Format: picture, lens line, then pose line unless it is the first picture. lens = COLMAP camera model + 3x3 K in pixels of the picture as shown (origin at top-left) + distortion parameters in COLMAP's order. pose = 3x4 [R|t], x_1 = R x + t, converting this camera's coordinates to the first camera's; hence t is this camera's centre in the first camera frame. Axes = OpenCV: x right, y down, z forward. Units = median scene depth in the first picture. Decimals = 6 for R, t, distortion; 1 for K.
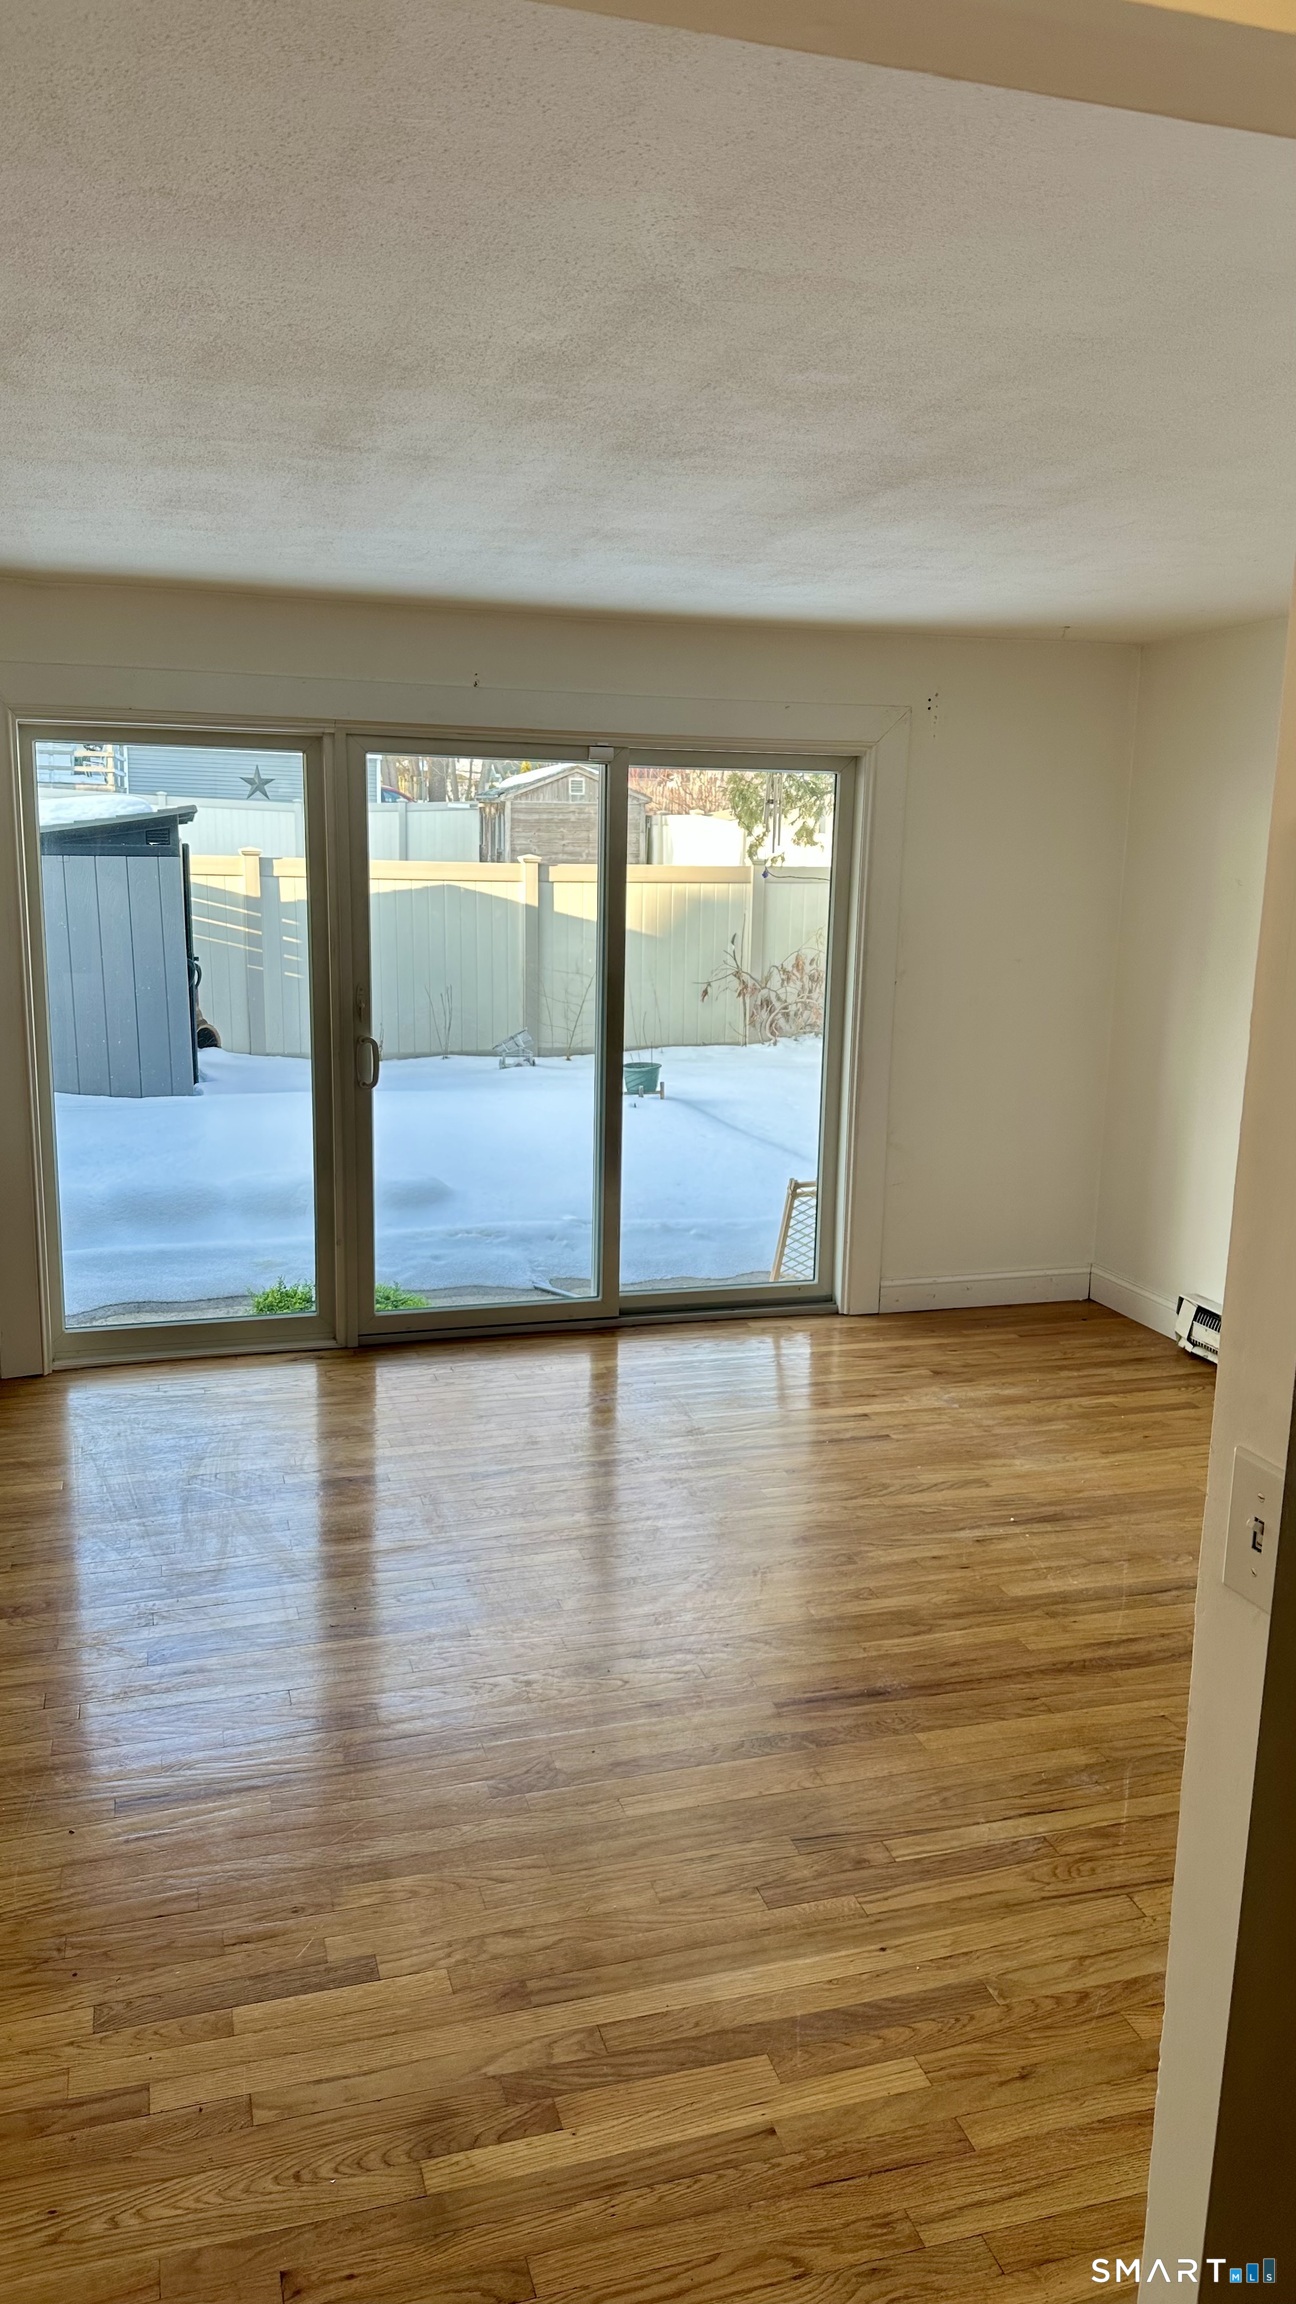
lens RADIAL K [[1616.7, 0, 656.8], [0, 1616.7, 1146.1], [0, 0, 1]] dist [0.021091, -0.033992]
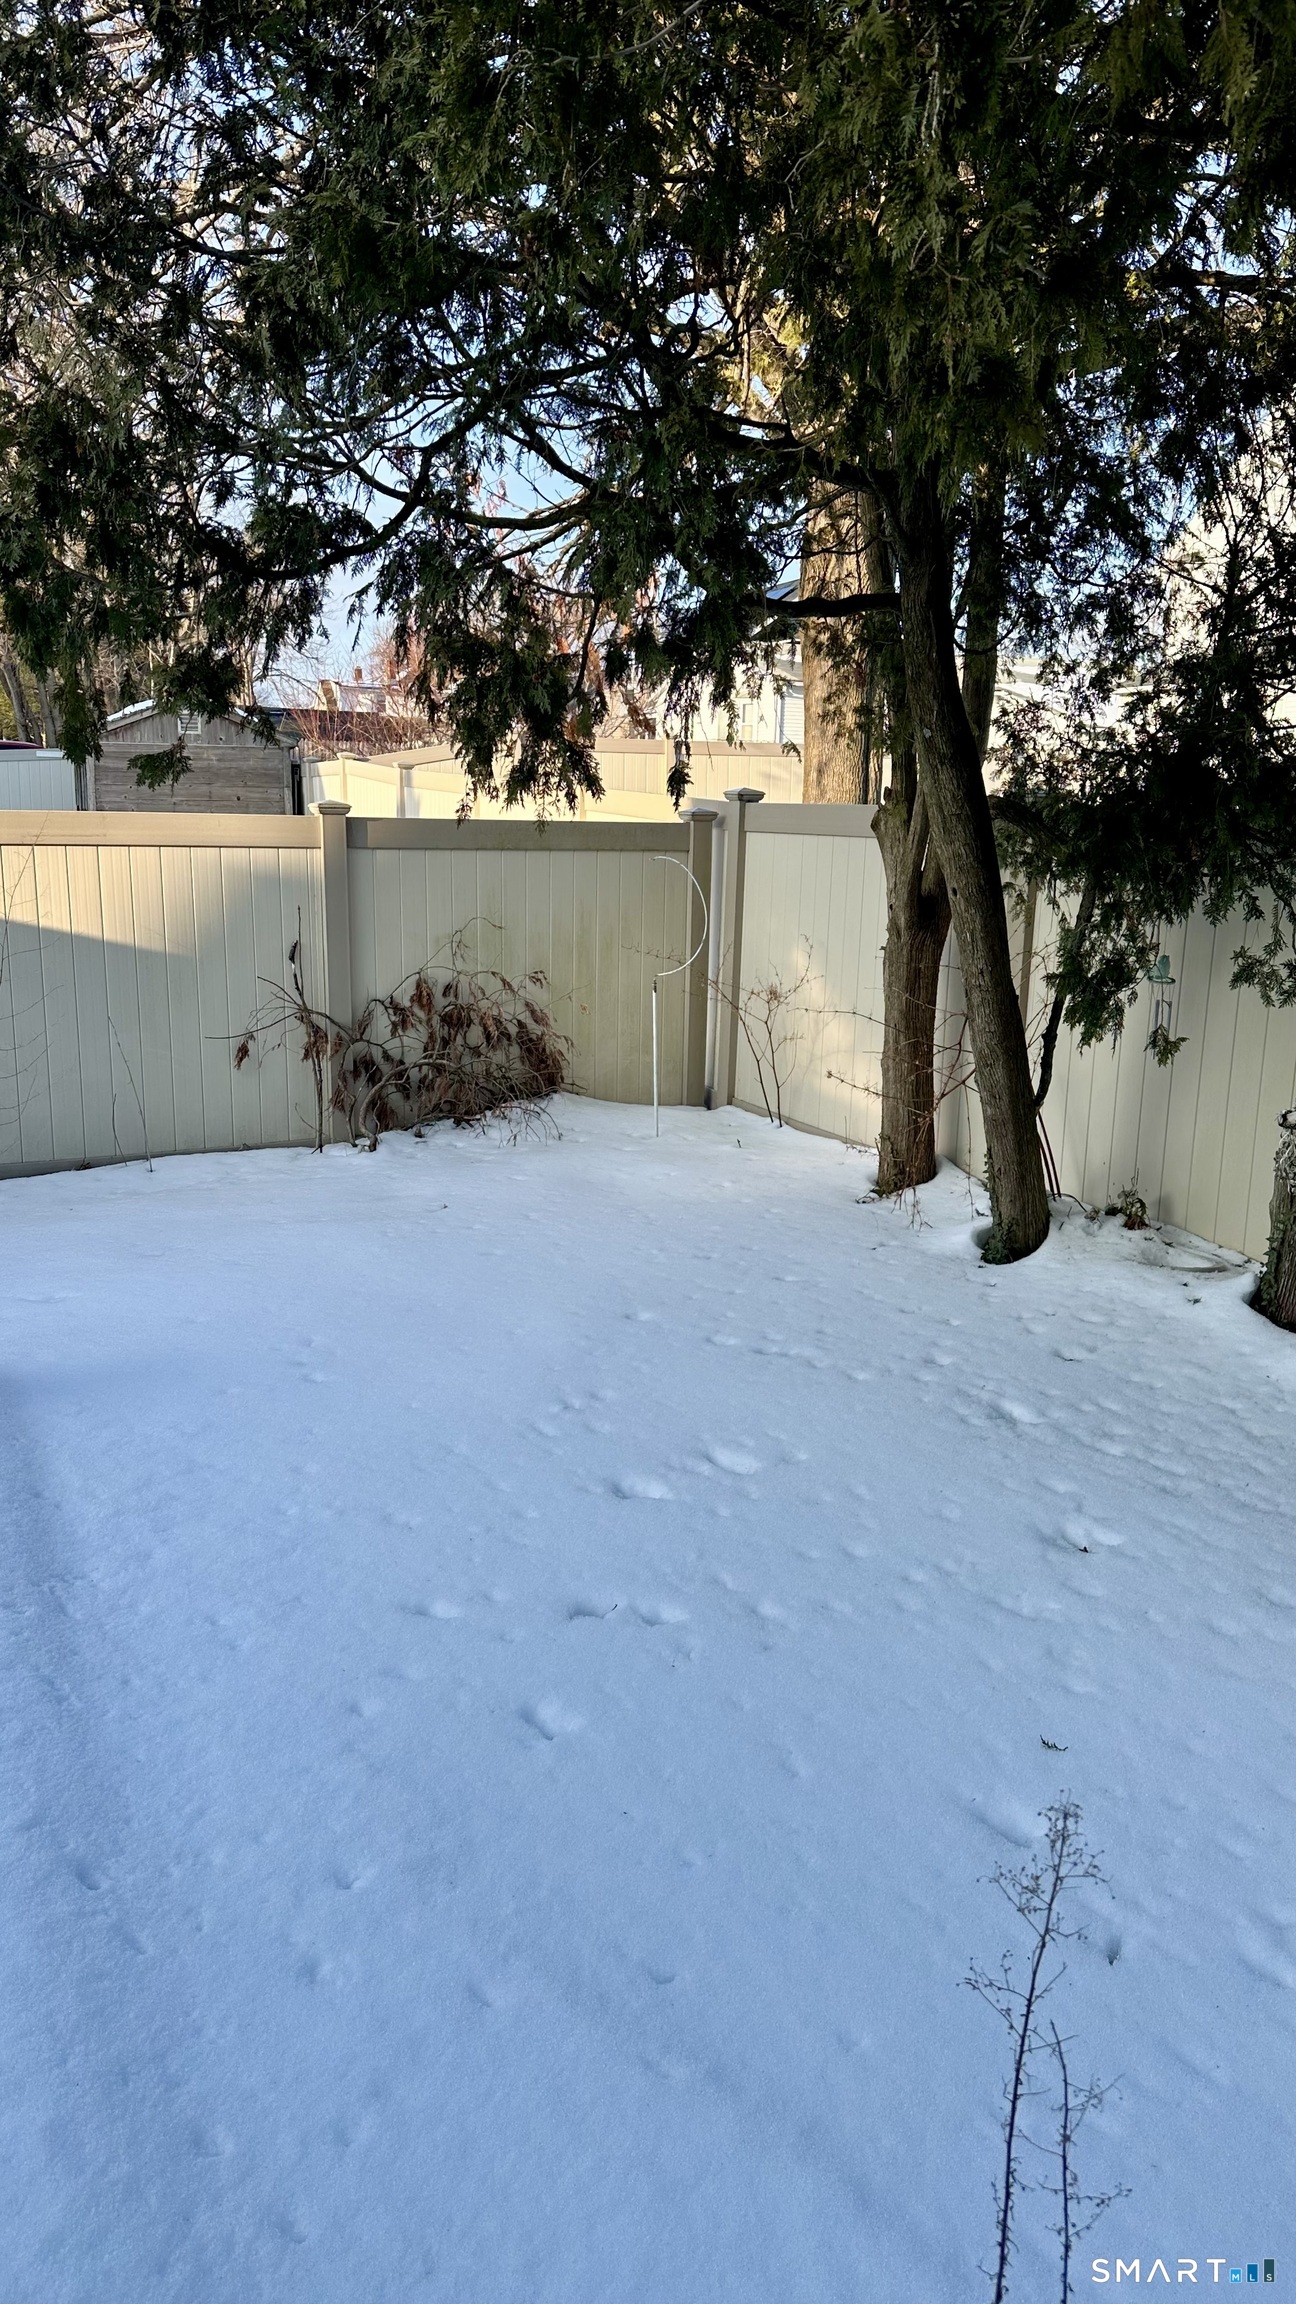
lens RADIAL K [[1616.7, 0, 650.1], [0, 1616.7, 1151.3], [0, 0, 1]] dist [0.021091, -0.033992]
pose [[0.991032, -0.027815, 0.130697, 0.394842], [0.025828, 0.999524, 0.016874, -0.288168], [-0.131104, -0.013347, 0.991279, 1.929720]]
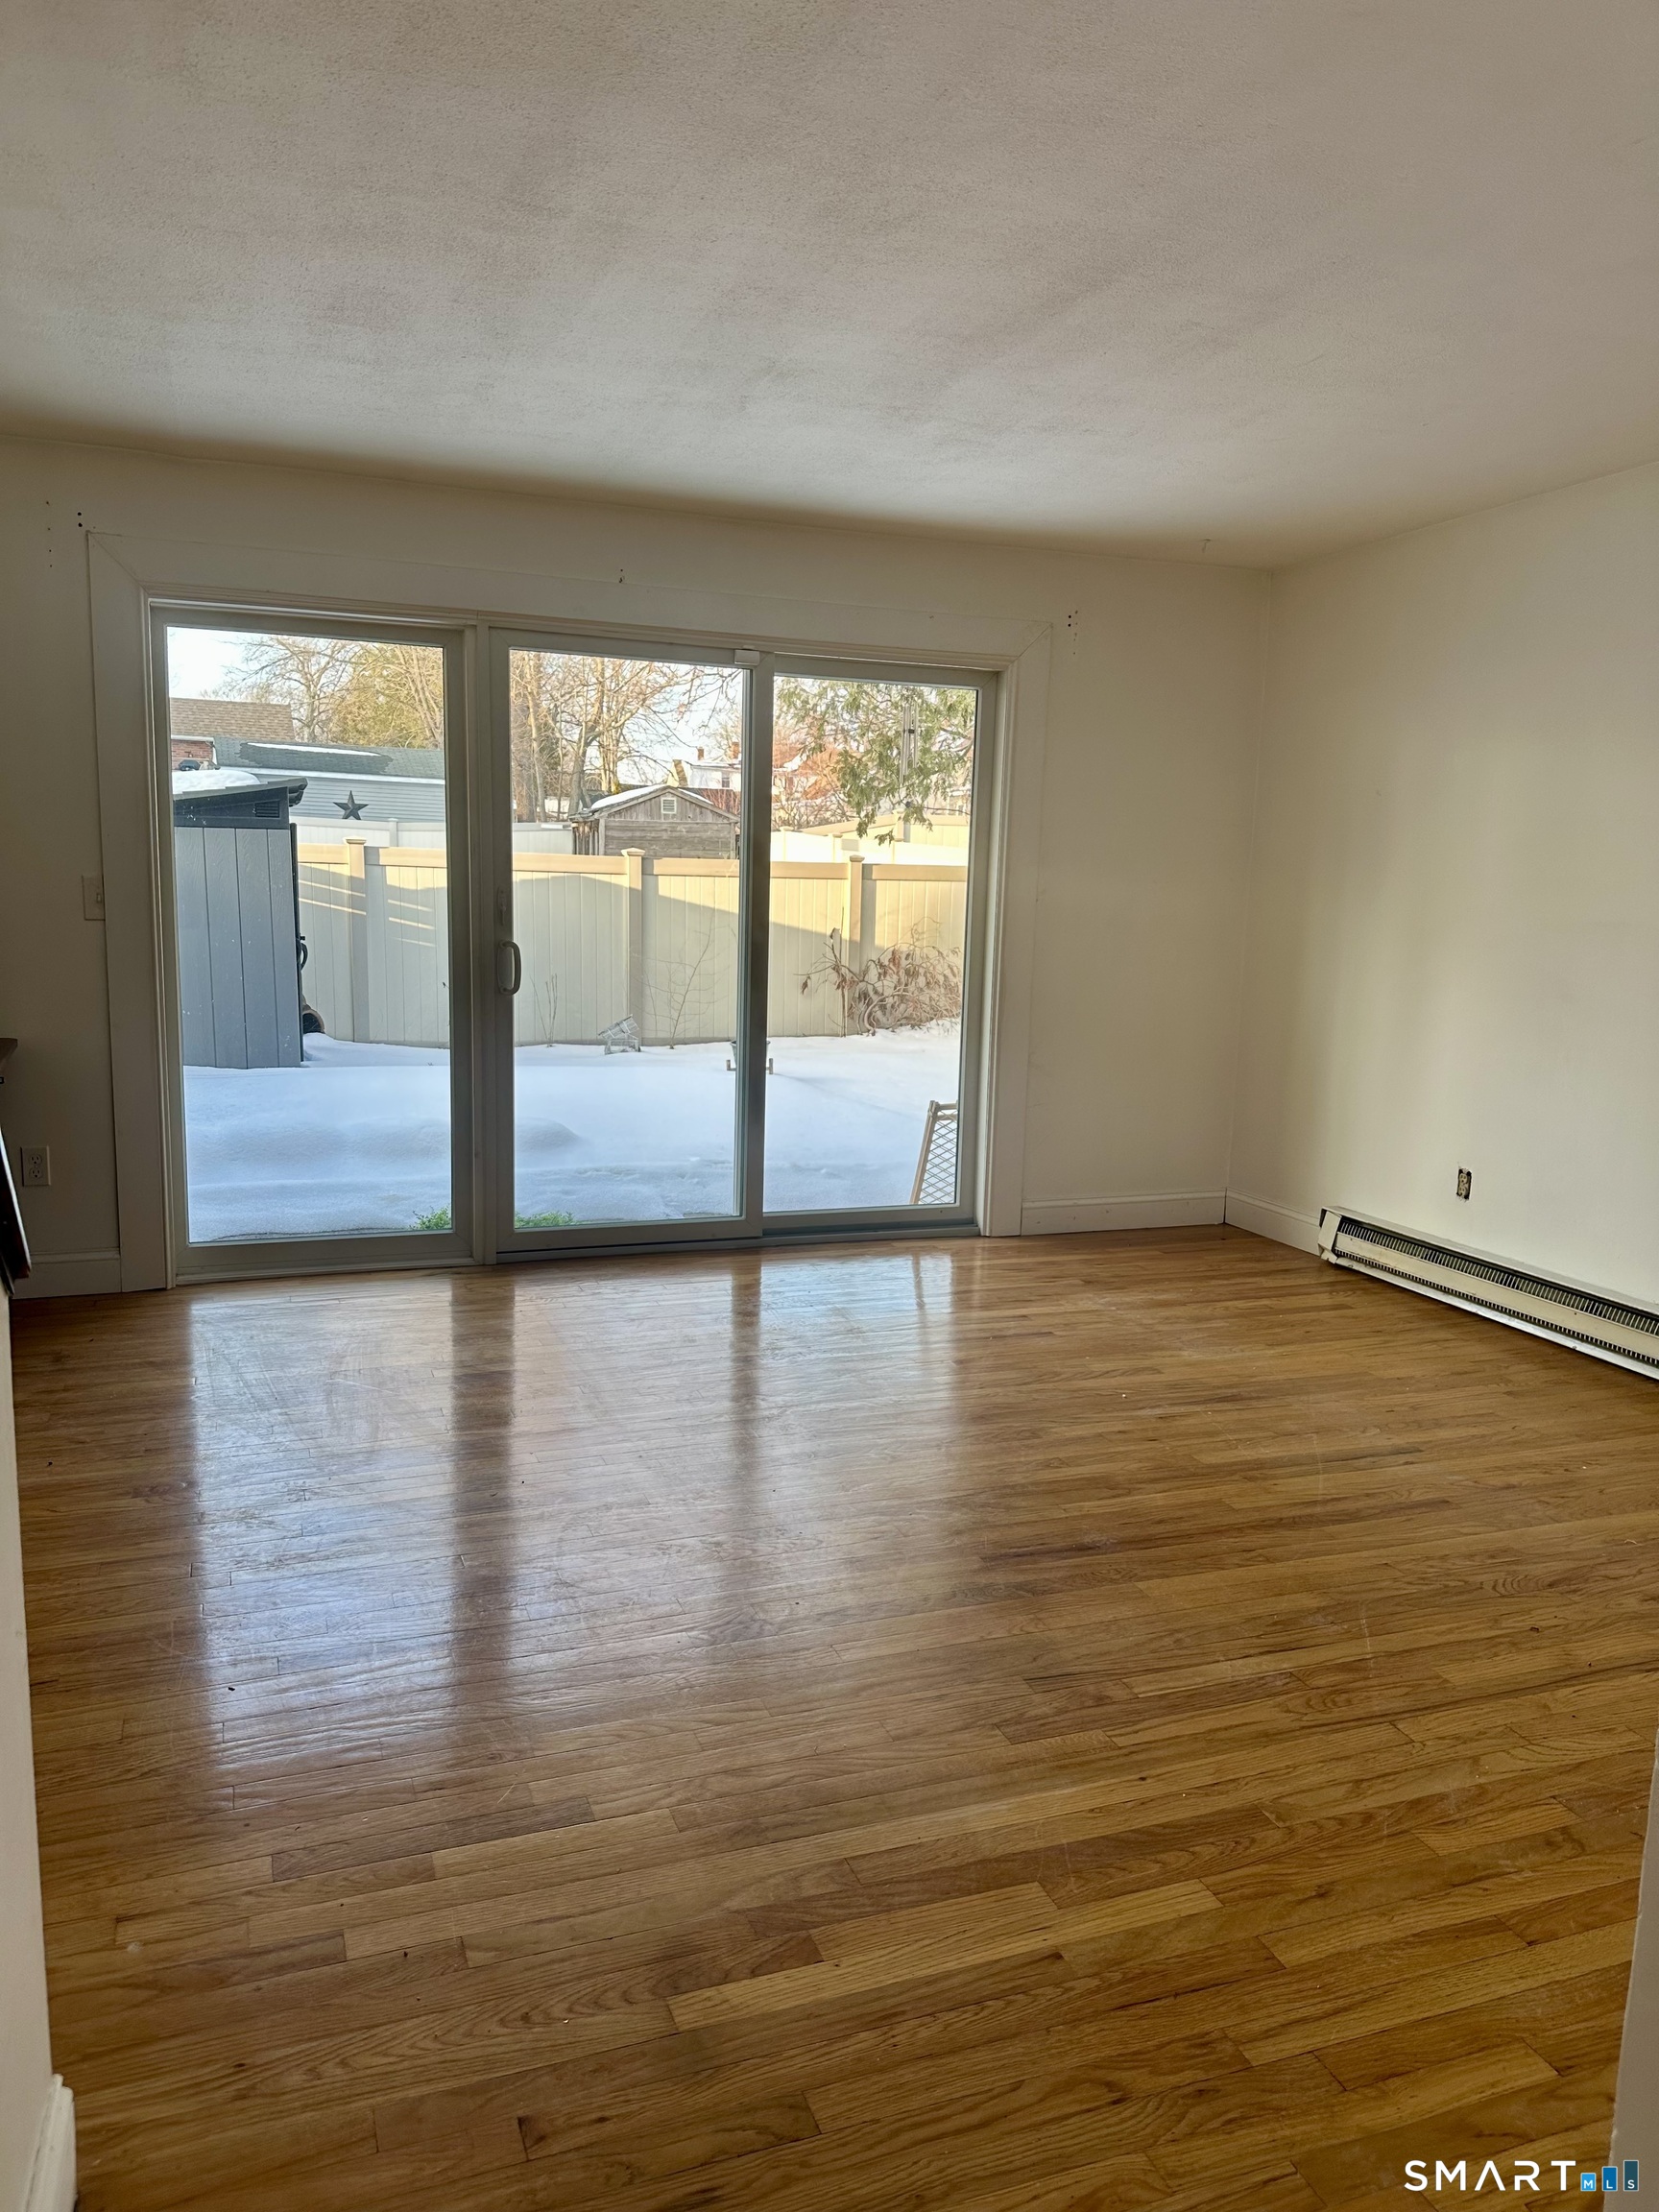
lens RADIAL K [[1550.7, 0, 824.4], [0, 1550.7, 1120.8], [0, 0, 1]] dist [0.033765, -0.044803]
pose [[0.998296, -0.002976, 0.058285, -0.064672], [0.005023, 0.999375, -0.035001, 0.110197], [-0.058145, 0.035234, 0.997686, 0.084951]]
